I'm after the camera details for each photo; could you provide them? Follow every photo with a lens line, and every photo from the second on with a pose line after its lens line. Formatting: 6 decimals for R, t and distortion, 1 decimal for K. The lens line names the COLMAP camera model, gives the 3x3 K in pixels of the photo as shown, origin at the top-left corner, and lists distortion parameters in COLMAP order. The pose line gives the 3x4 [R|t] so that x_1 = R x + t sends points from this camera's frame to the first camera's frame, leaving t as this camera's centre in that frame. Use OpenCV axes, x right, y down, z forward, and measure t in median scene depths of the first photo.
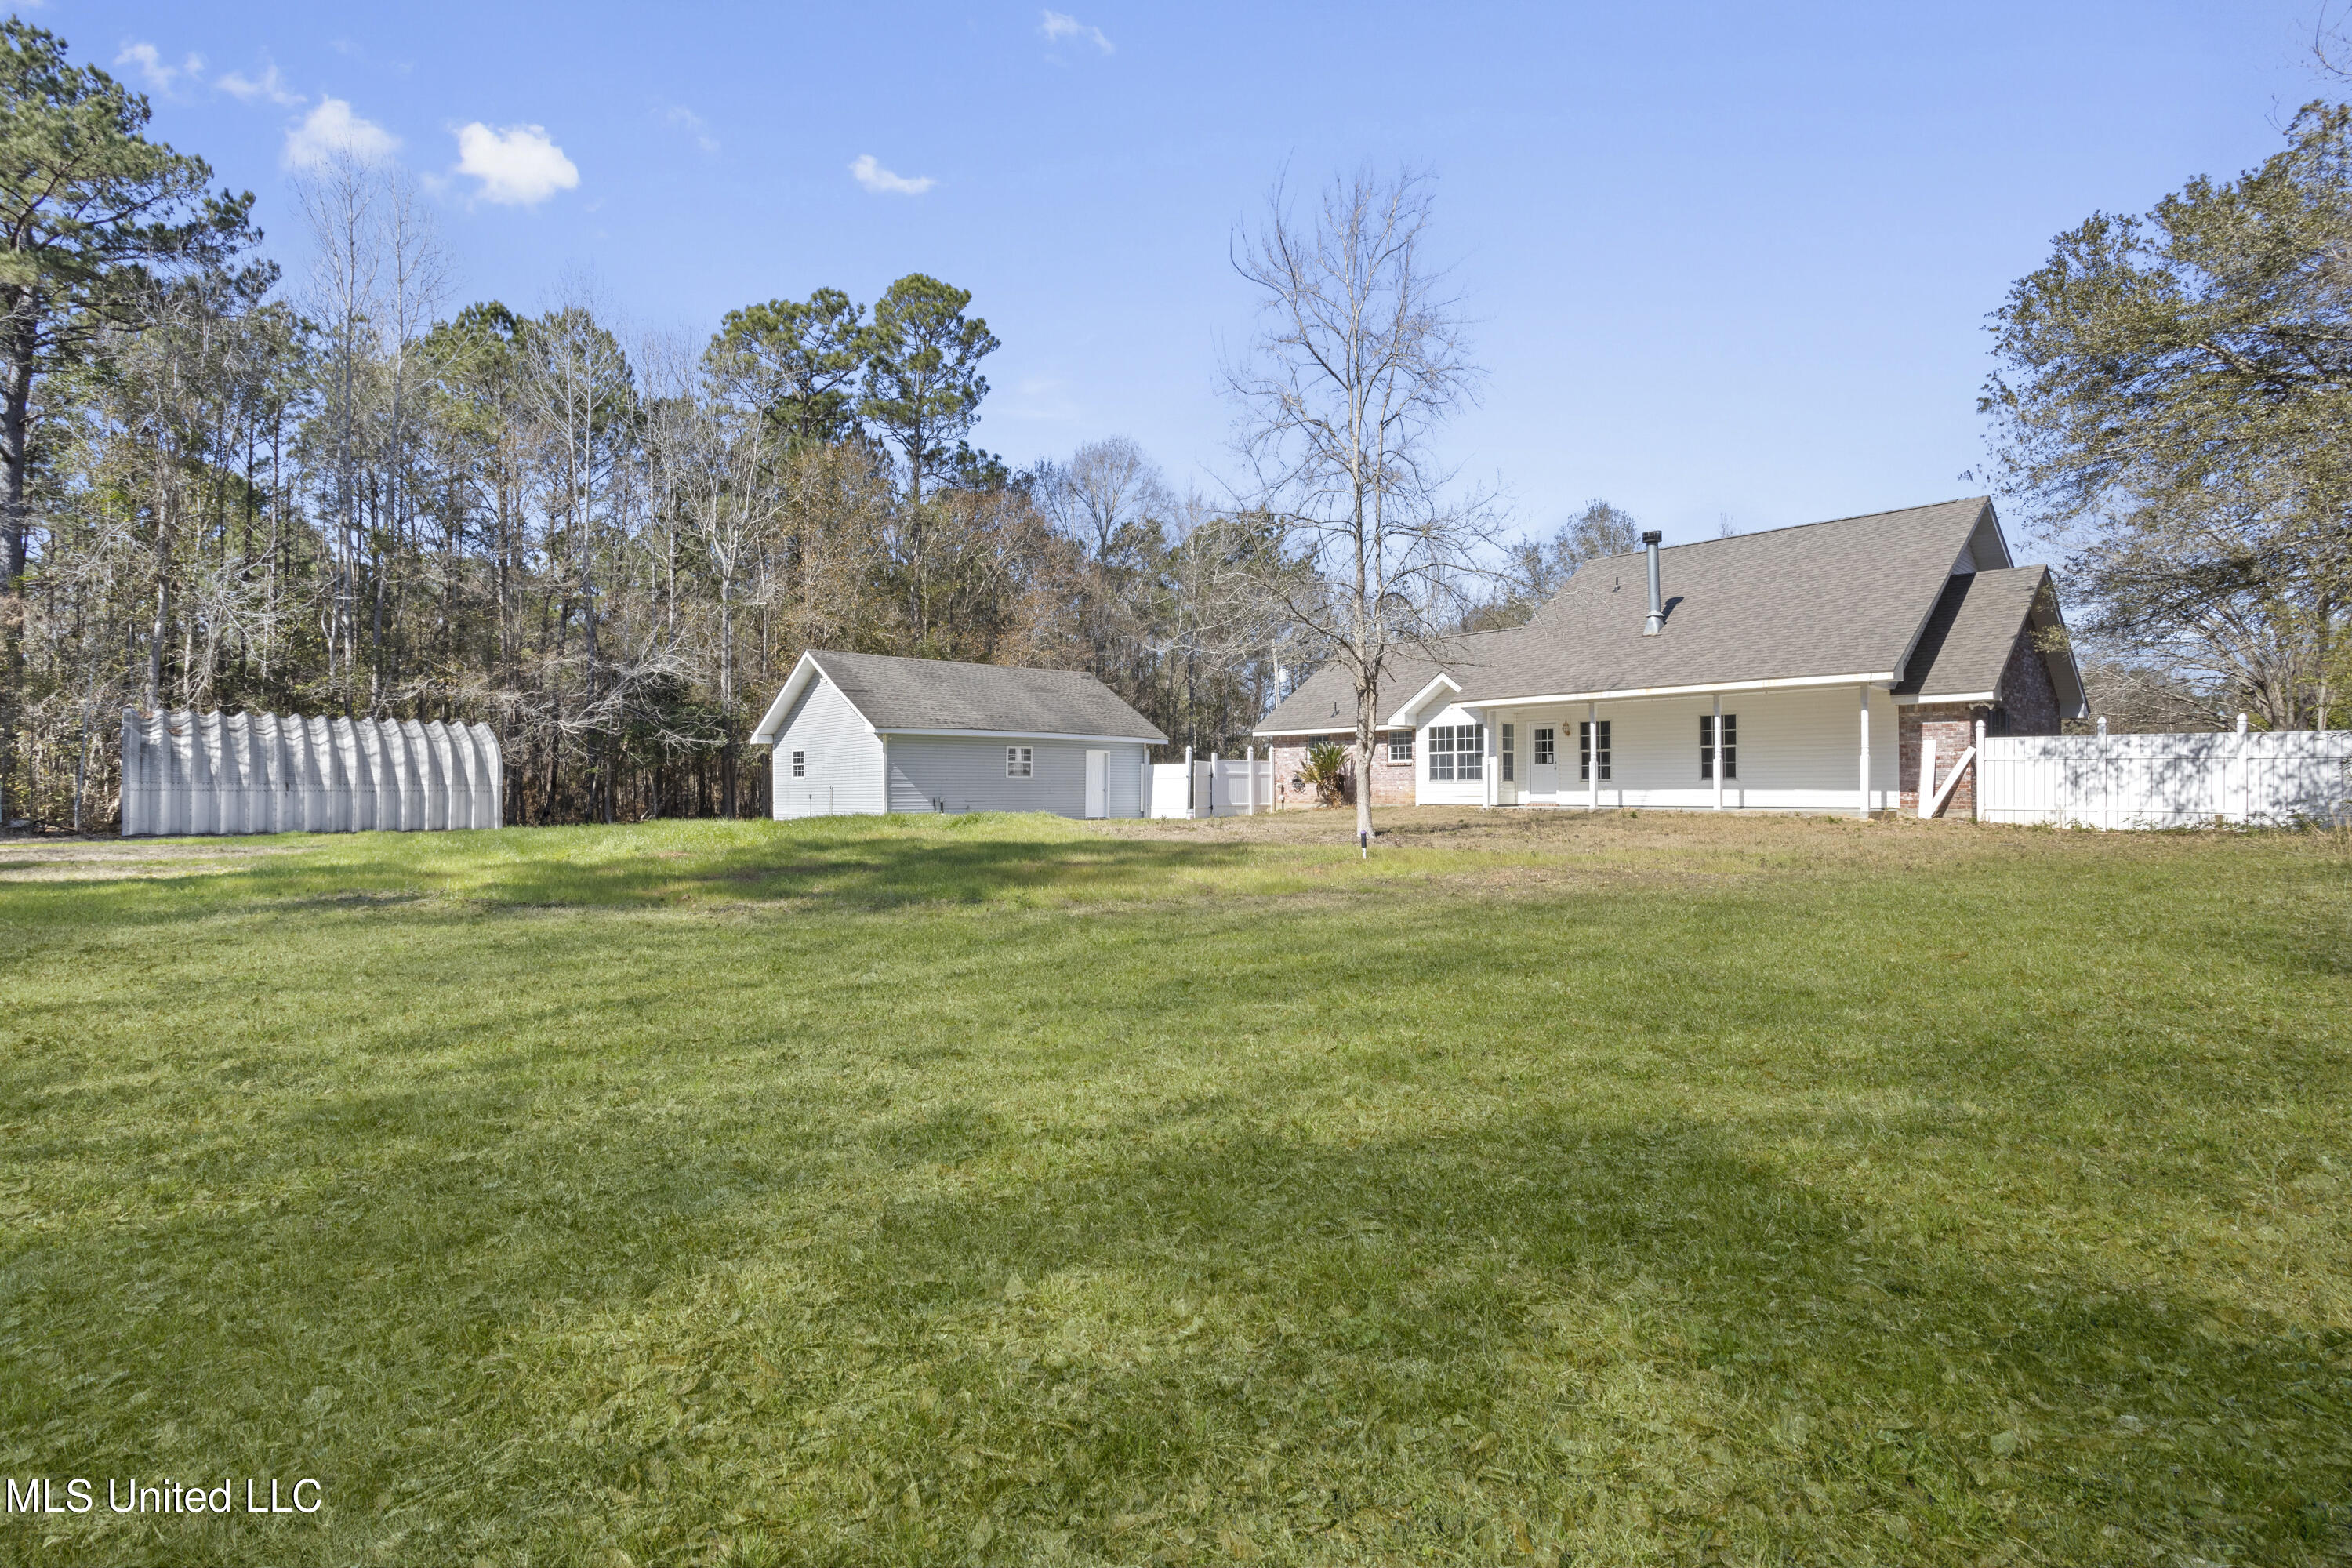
lens RADIAL K [[1148.5, 0, 1174.4], [0, 1148.5, 771.7], [0, 0, 1]] dist [-0.066514, 0.043997]
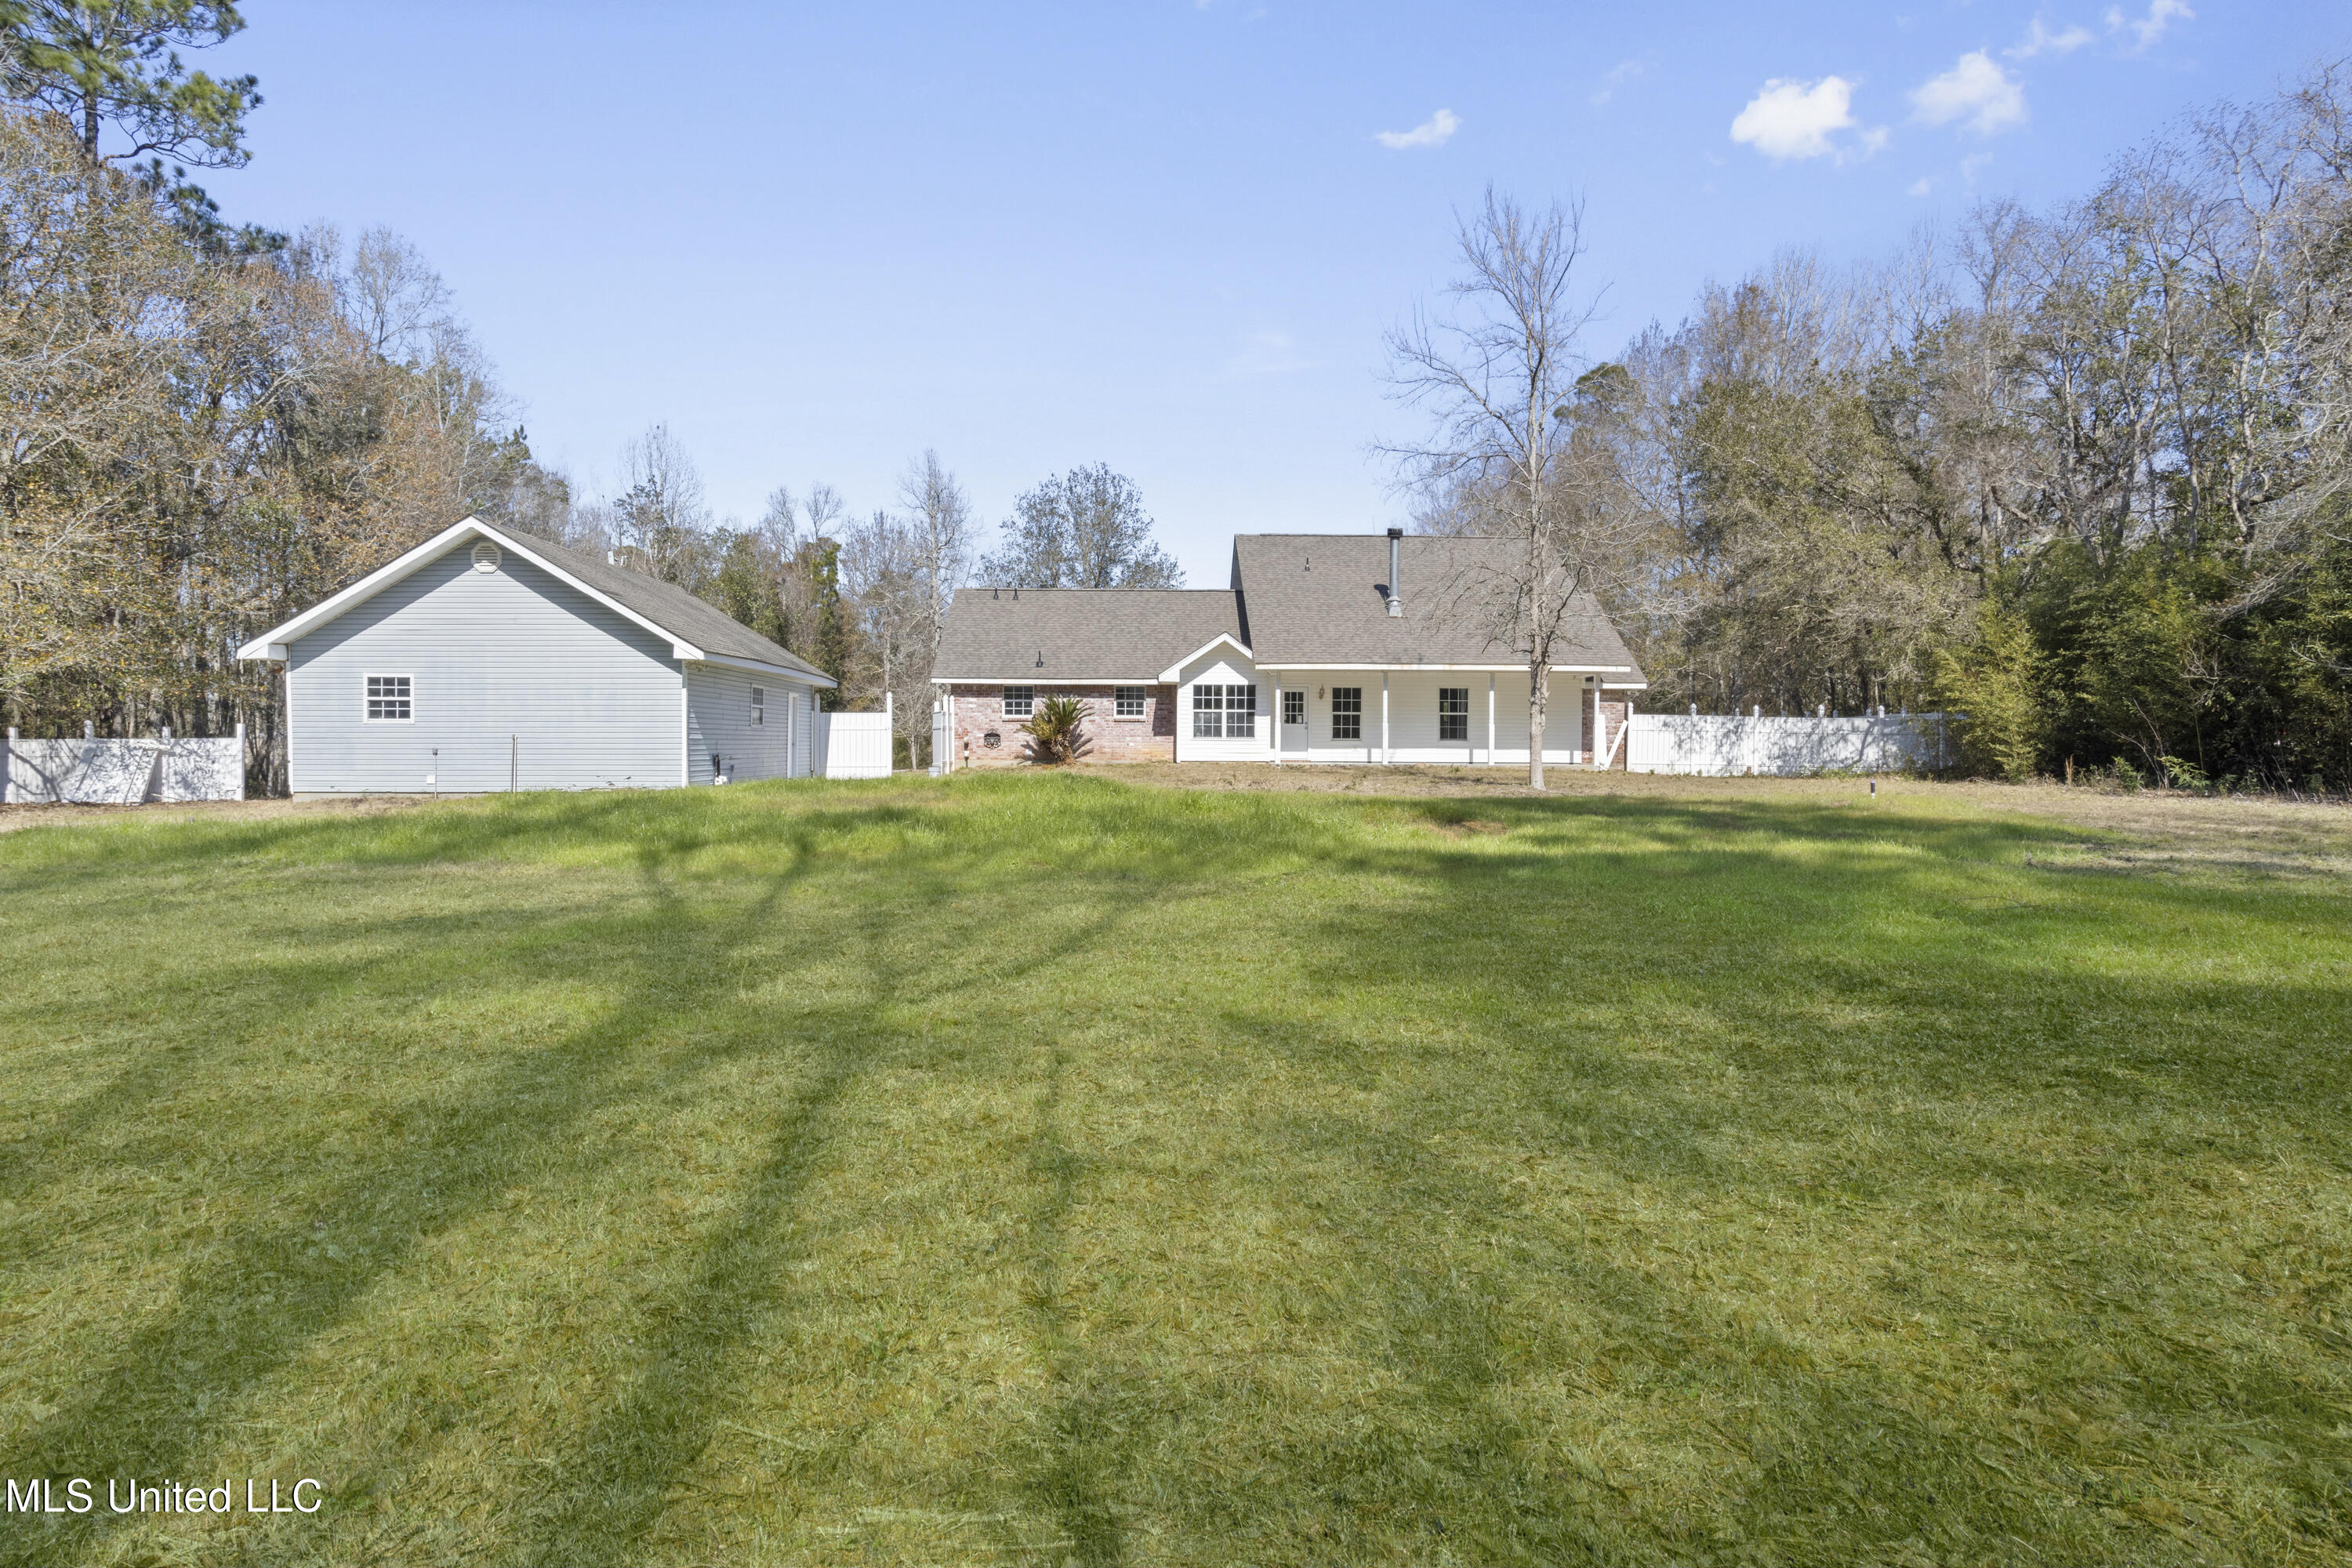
lens RADIAL K [[1299.9, 0, 1176.4], [0, 1299.9, 770.8], [0, 0, 1]] dist [-0.053594, 0.041489]
pose [[0.641769, -0.010409, 0.766827, -0.695954], [-0.019062, 0.999382, 0.029519, 0.003563], [-0.766661, -0.033561, 0.641174, 0.283451]]
